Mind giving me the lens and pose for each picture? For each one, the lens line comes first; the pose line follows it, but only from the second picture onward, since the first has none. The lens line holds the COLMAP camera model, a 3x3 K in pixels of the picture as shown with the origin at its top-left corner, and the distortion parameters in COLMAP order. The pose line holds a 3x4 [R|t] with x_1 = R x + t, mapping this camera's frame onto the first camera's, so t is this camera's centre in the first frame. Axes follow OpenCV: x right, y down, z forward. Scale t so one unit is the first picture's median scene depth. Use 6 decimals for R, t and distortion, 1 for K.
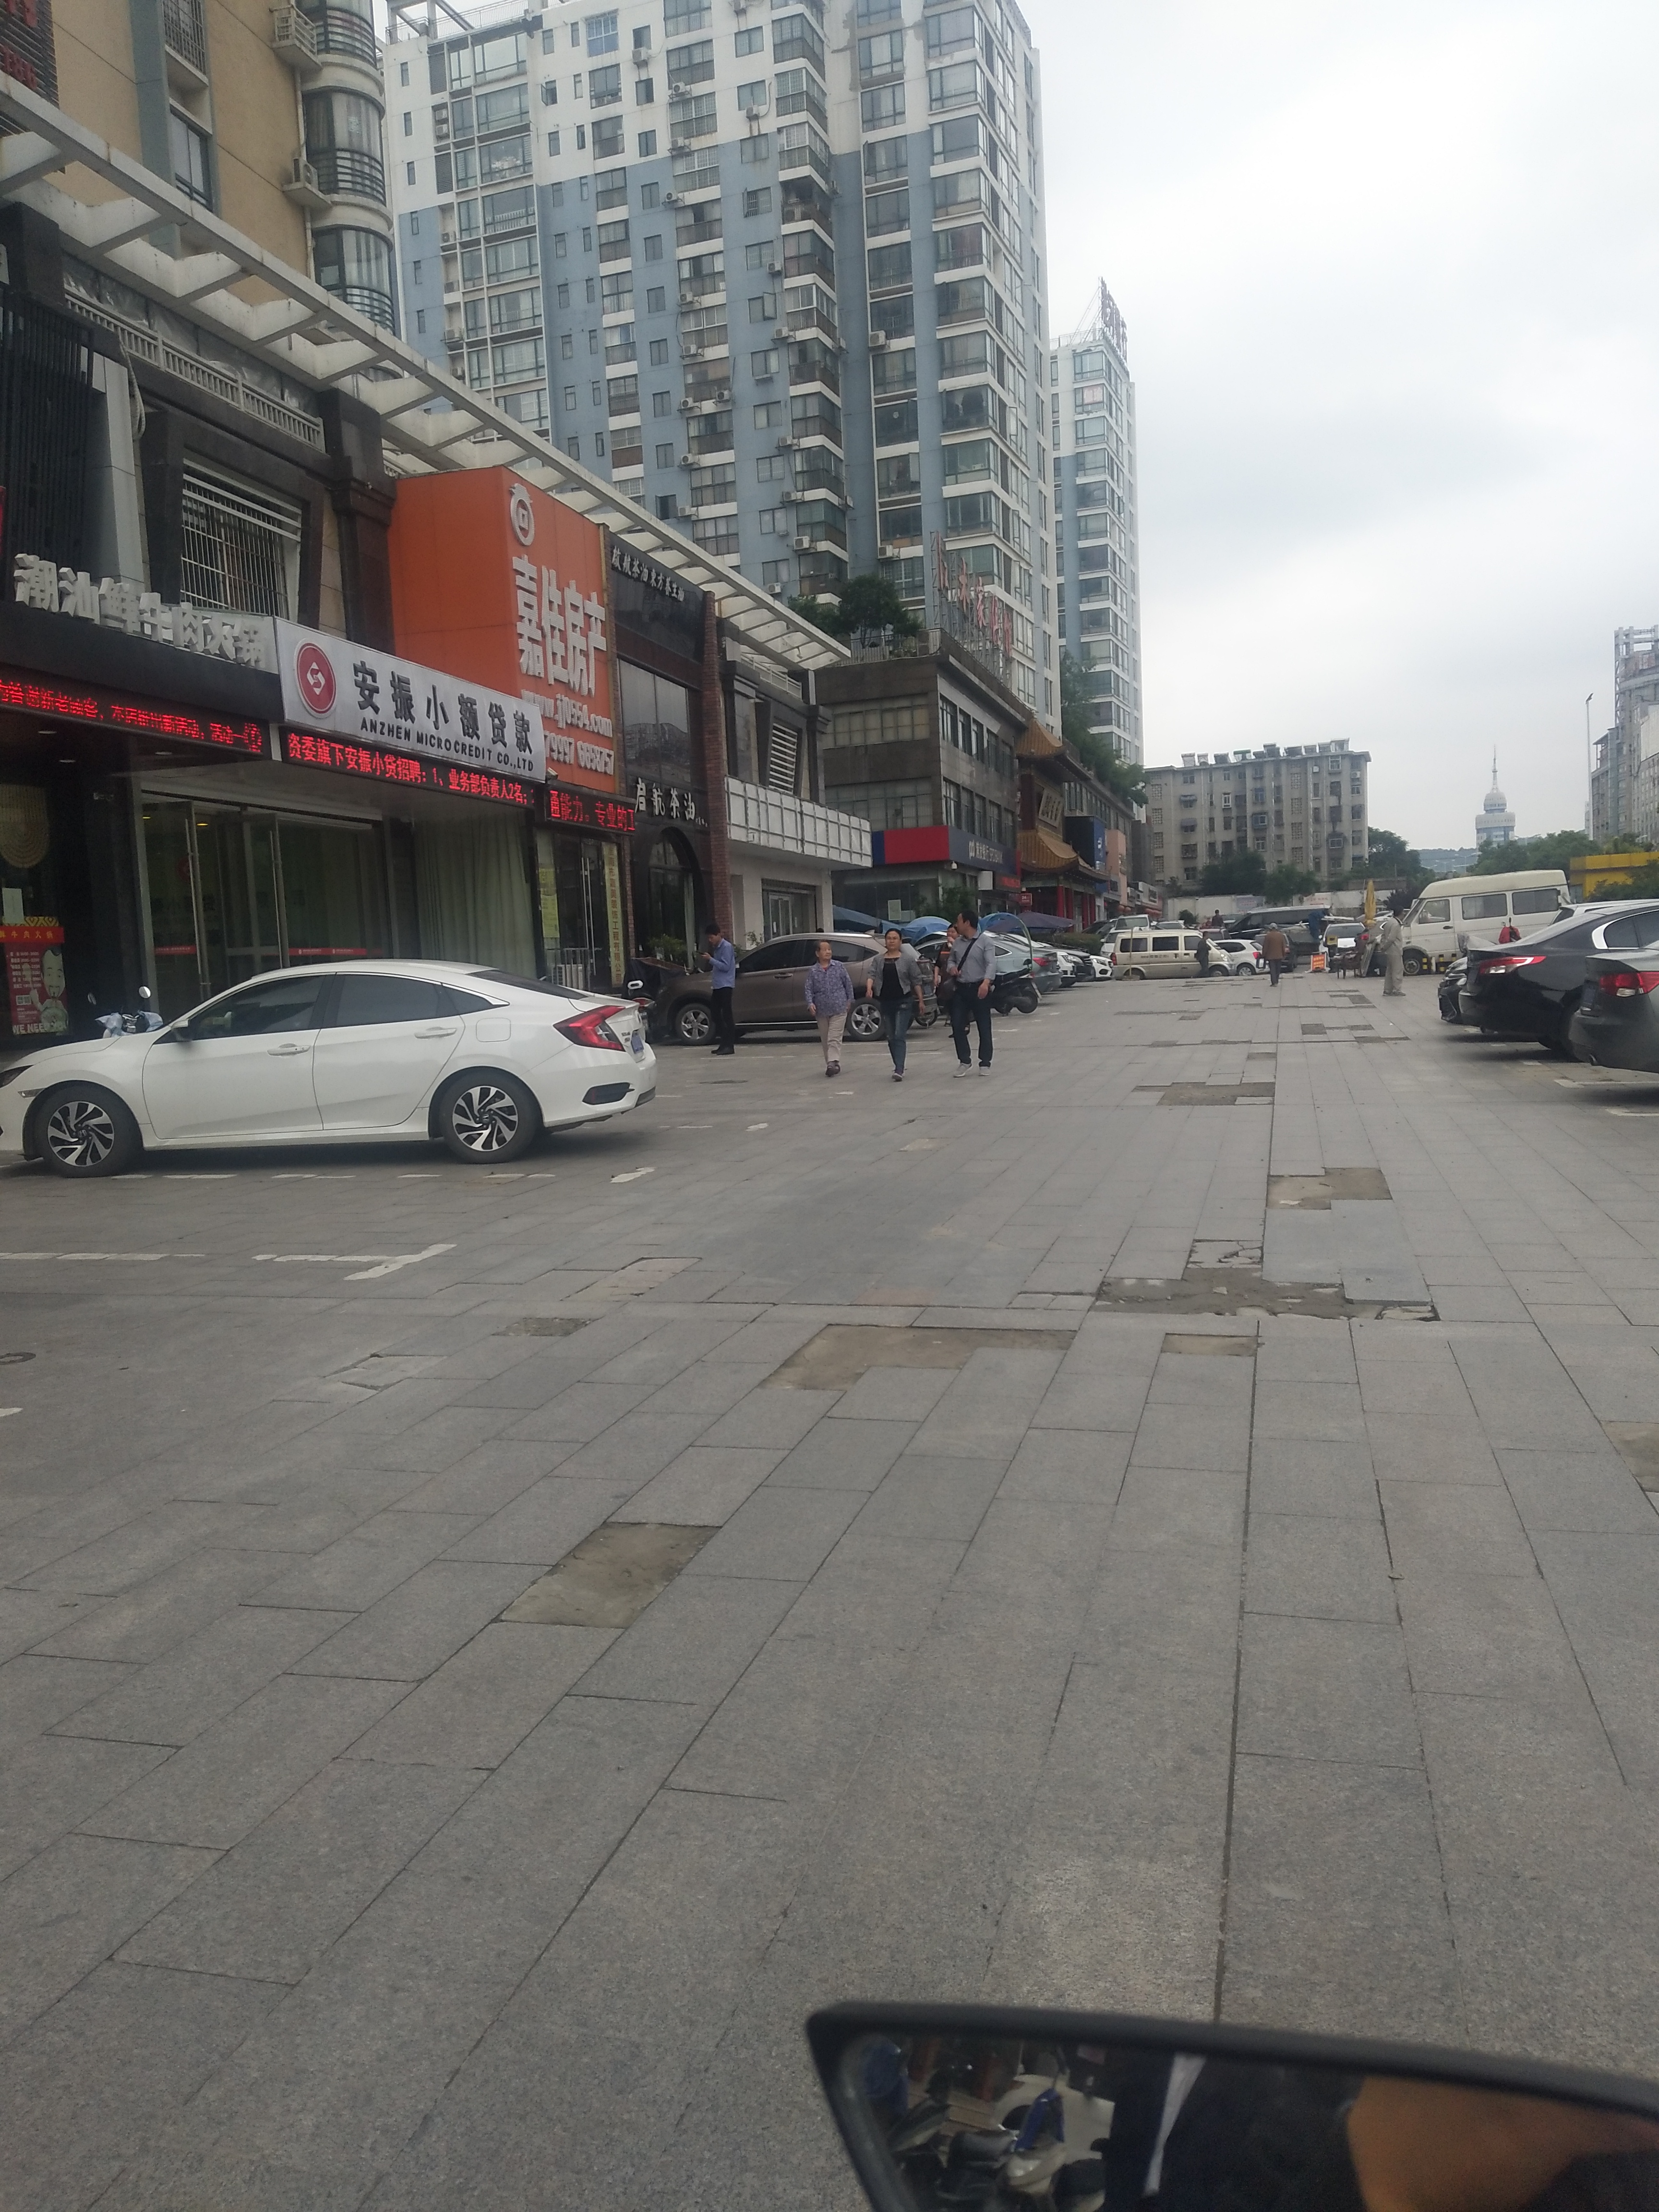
lens RADIAL K [[1641.1, 0, 839.4], [0, 1641.1, 1136.3], [0, 0, 1]] dist [0.112168, -0.119907]
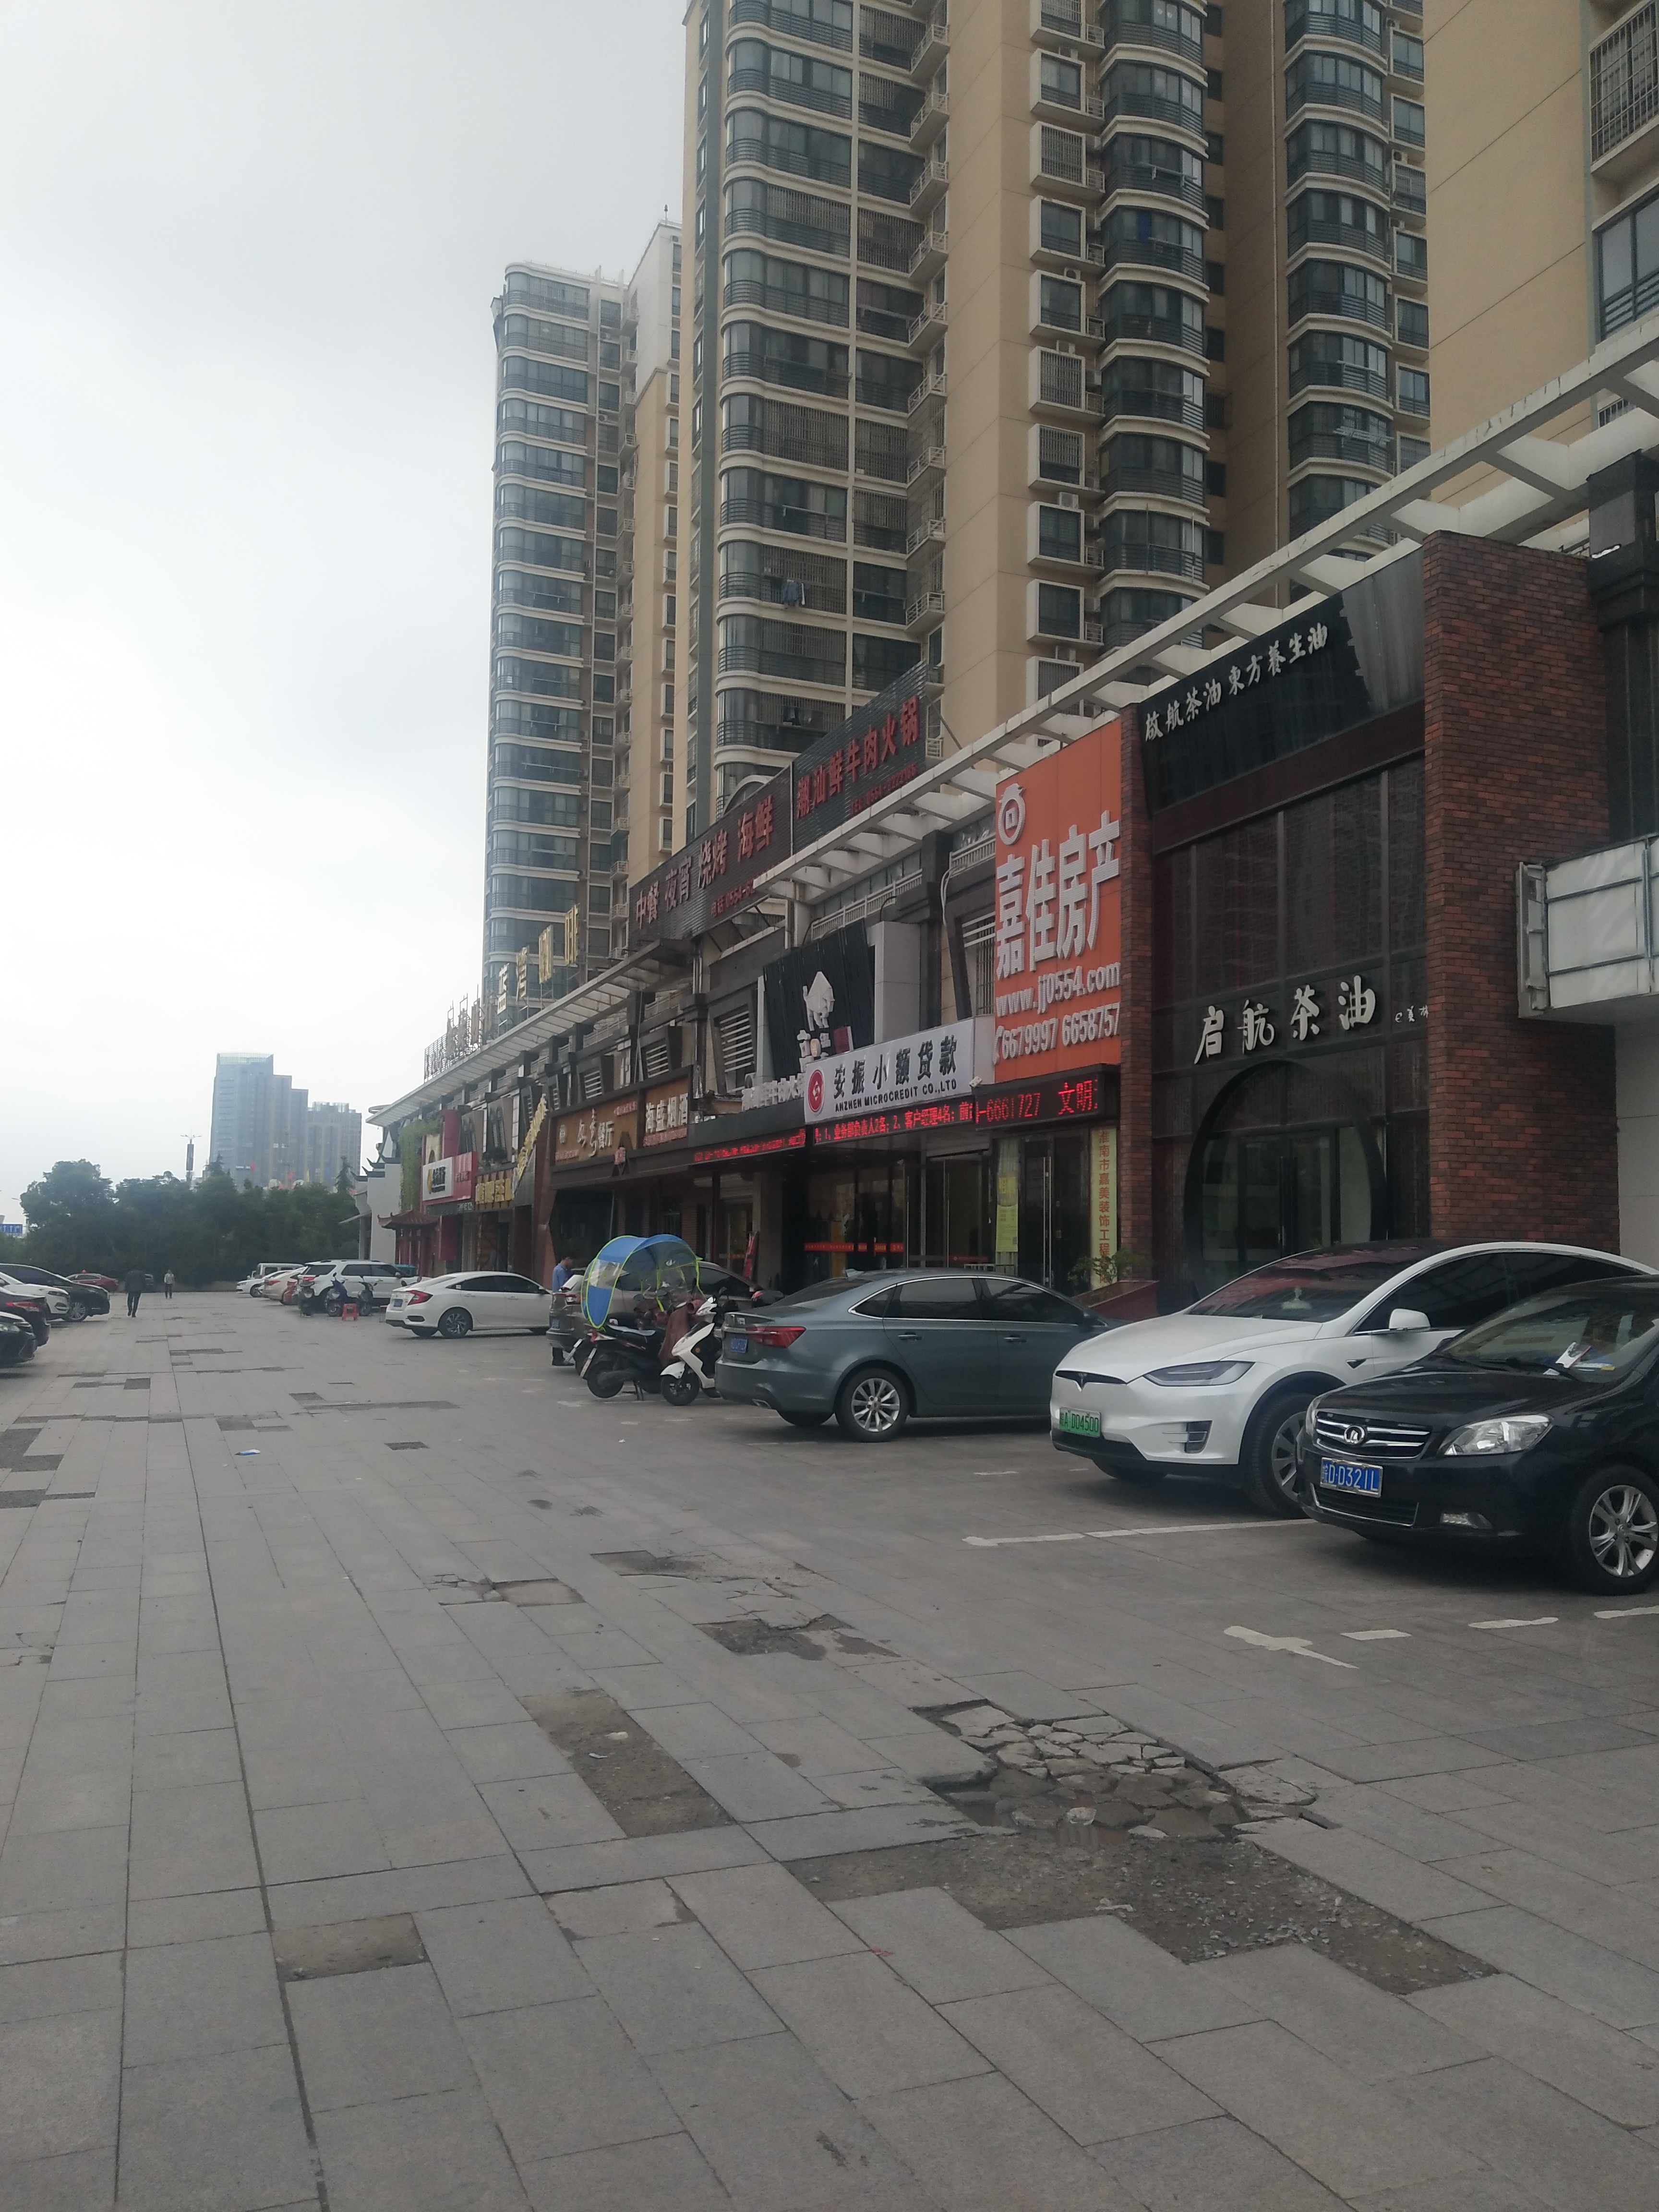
lens RADIAL K [[1641.1, 0, 827.3], [0, 1641.1, 1110.2], [0, 0, 1]] dist [0.112168, -0.119907]
pose [[-0.790821, -0.017021, -0.611811, 0.552487], [-0.036805, 0.999127, 0.019778, -0.253773], [0.610940, 0.038158, -0.790757, 1.972225]]
